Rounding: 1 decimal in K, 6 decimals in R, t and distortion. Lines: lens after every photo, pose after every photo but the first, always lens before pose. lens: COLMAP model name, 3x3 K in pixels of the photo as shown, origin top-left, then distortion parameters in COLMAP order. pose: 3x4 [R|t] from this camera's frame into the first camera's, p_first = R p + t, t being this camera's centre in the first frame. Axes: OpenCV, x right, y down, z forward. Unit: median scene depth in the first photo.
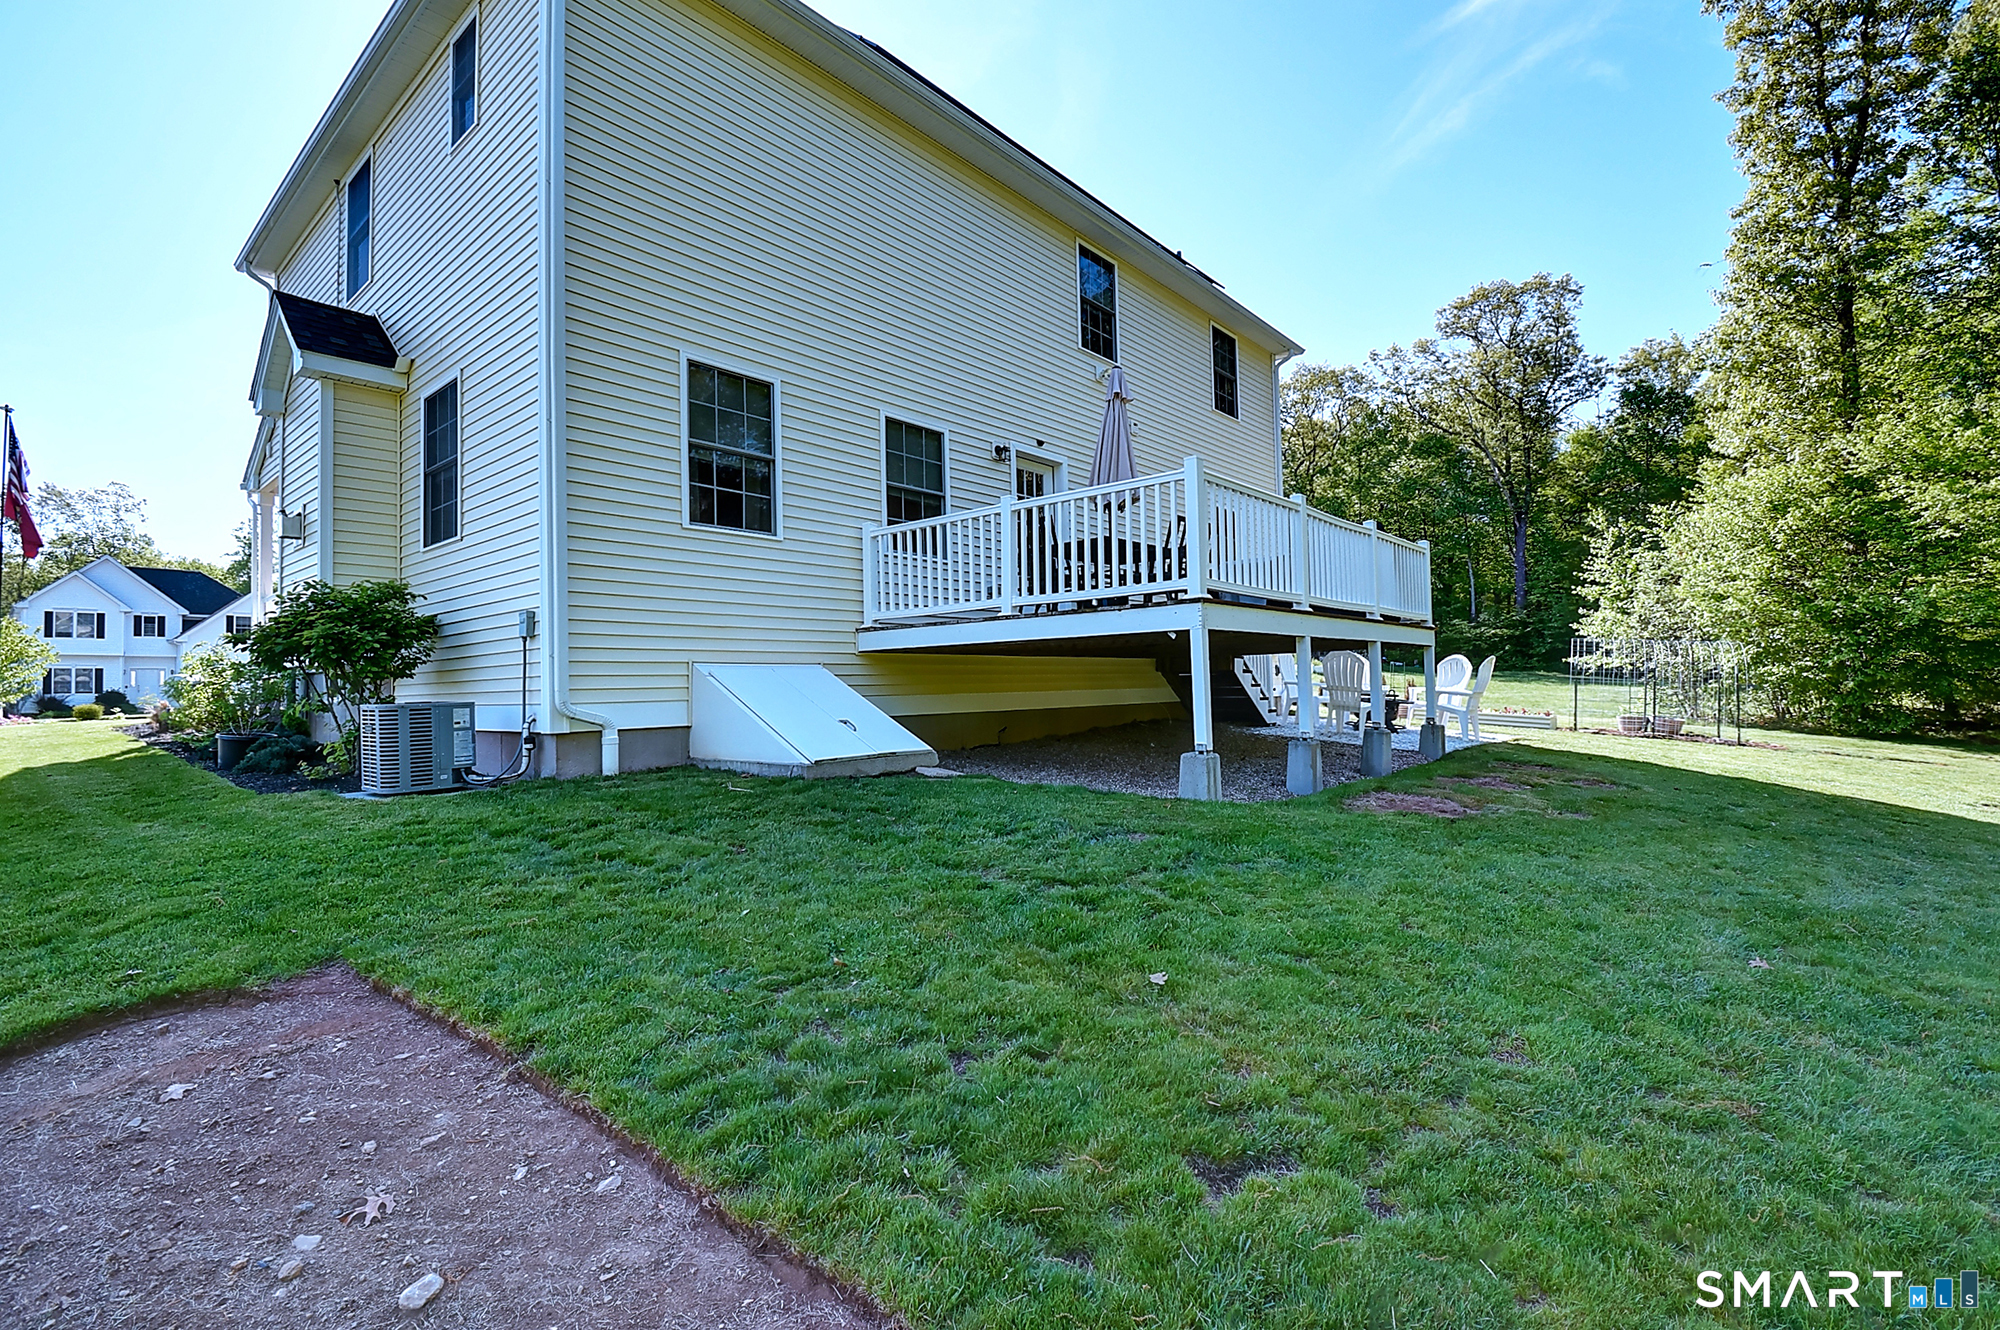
lens RADIAL K [[904.4, 0, 1003.3], [0, 904.4, 662.1], [0, 0, 1]] dist [-0.002087, -0.014939]
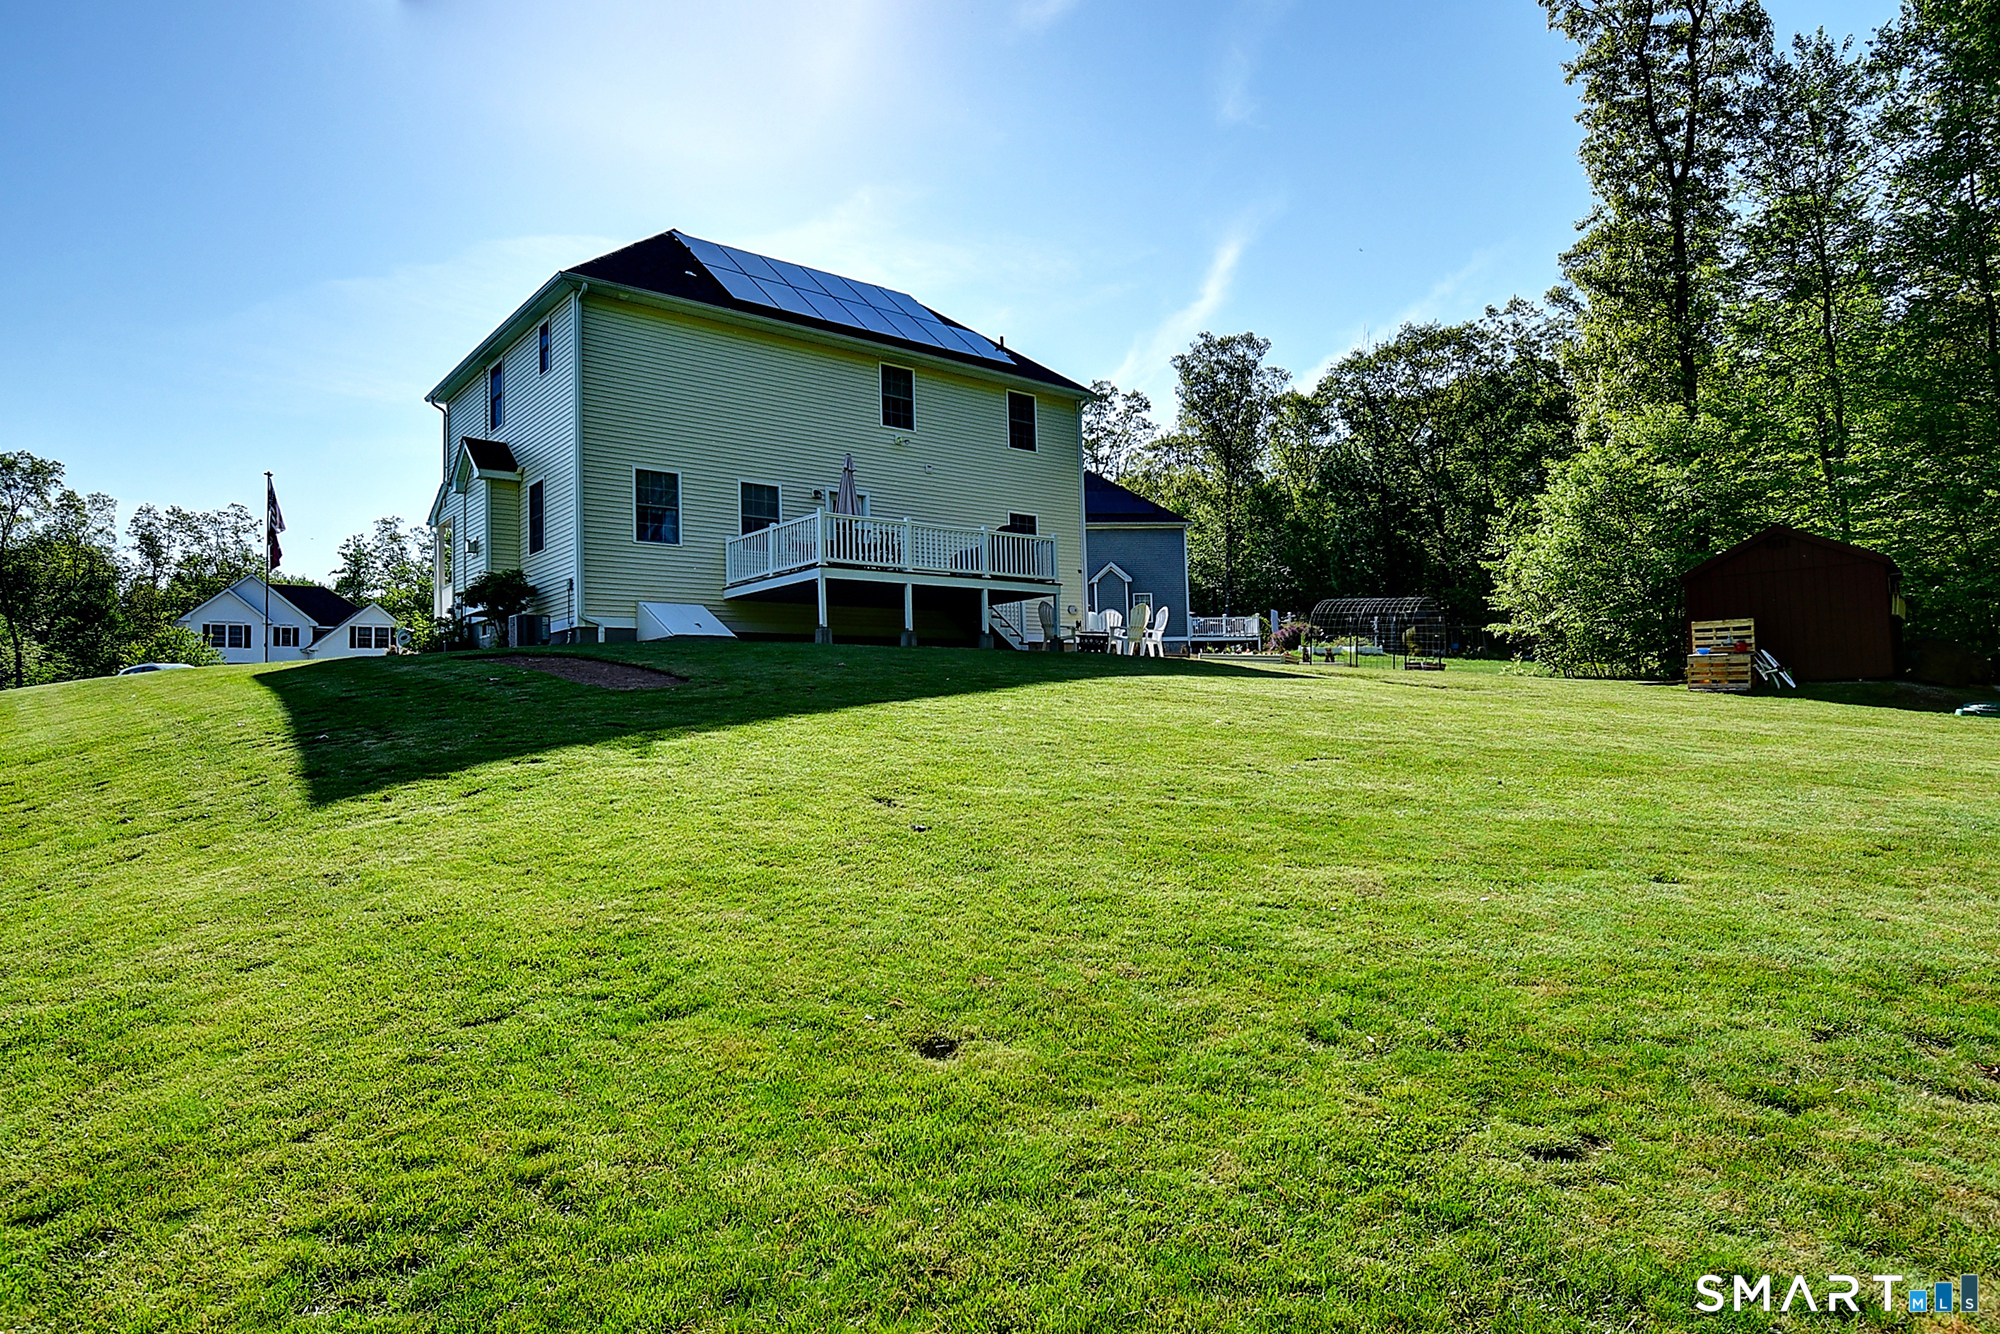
lens RADIAL K [[1148.2, 0, 1000.0], [0, 1148.2, 667.0], [0, 0, 1]] dist [-0.024785, -0.001698]
pose [[0.985925, -0.015532, -0.166466, 0.628180], [0.012942, 0.999778, -0.016634, 0.136577], [0.166687, 0.014246, 0.985907, -1.030420]]
